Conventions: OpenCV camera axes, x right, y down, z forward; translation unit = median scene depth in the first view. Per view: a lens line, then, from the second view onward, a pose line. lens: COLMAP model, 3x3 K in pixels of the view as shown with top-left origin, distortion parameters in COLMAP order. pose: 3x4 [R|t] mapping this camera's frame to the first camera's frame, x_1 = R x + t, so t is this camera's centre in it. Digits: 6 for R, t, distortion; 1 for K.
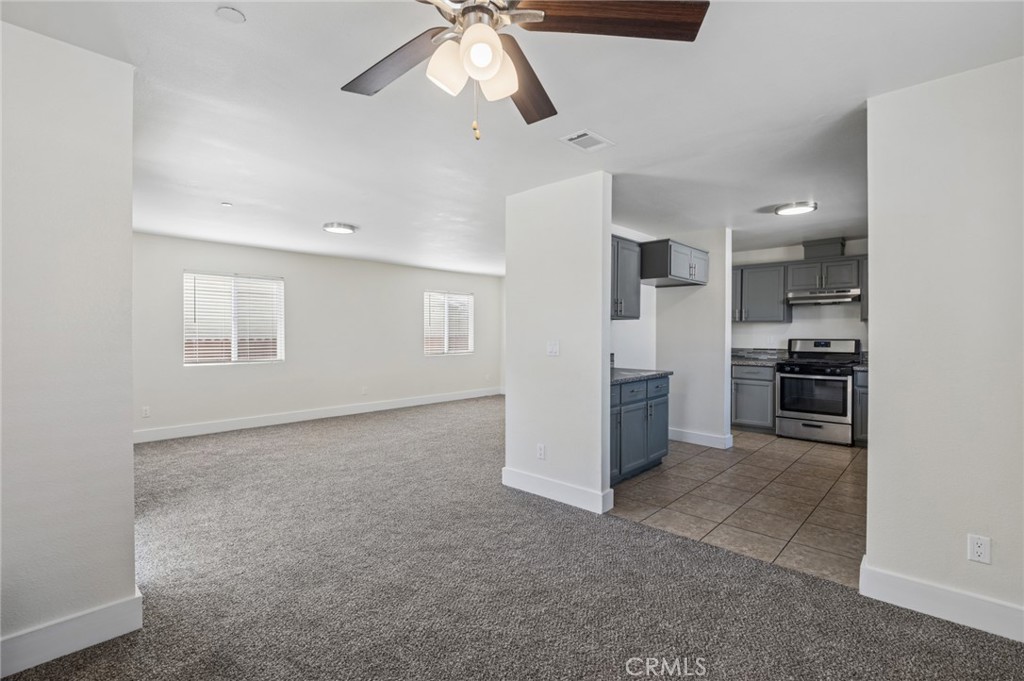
lens RADIAL K [[466.4, 0, 514.2], [0, 466.4, 338.2], [0, 0, 1]] dist [-0.019650, -0.000998]
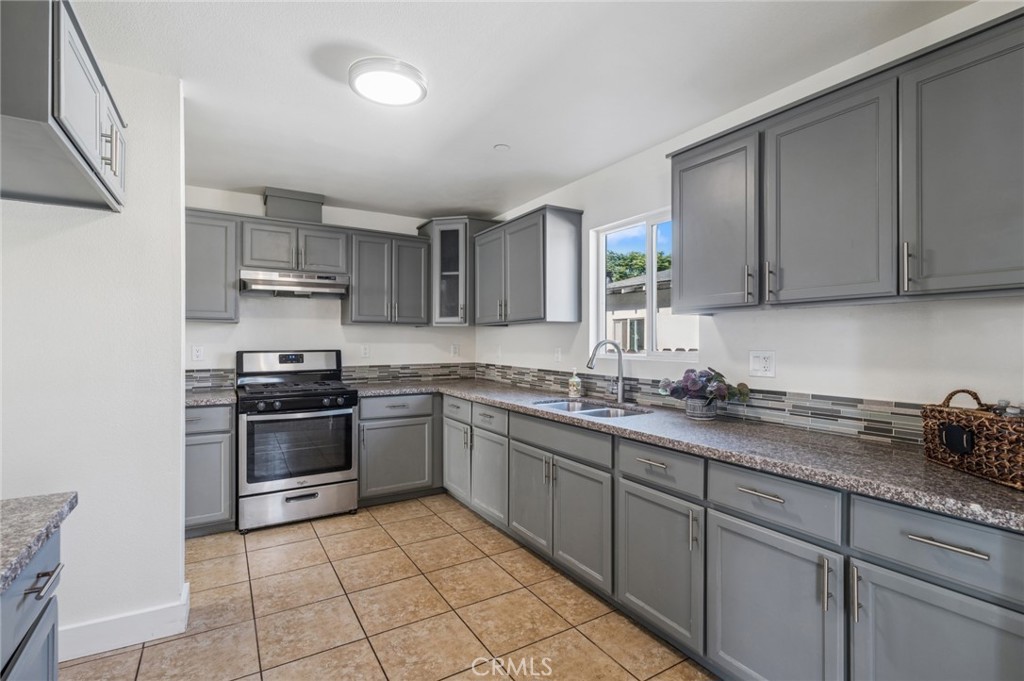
lens RADIAL K [[466.4, 0, 505.0], [0, 466.4, 341.9], [0, 0, 1]] dist [-0.019650, -0.000998]
pose [[0.272961, 0.000100, 0.962025, 0.137520], [0.006936, 0.999974, -0.002072, -0.006163], [-0.962000, 0.007239, 0.272953, 0.559069]]
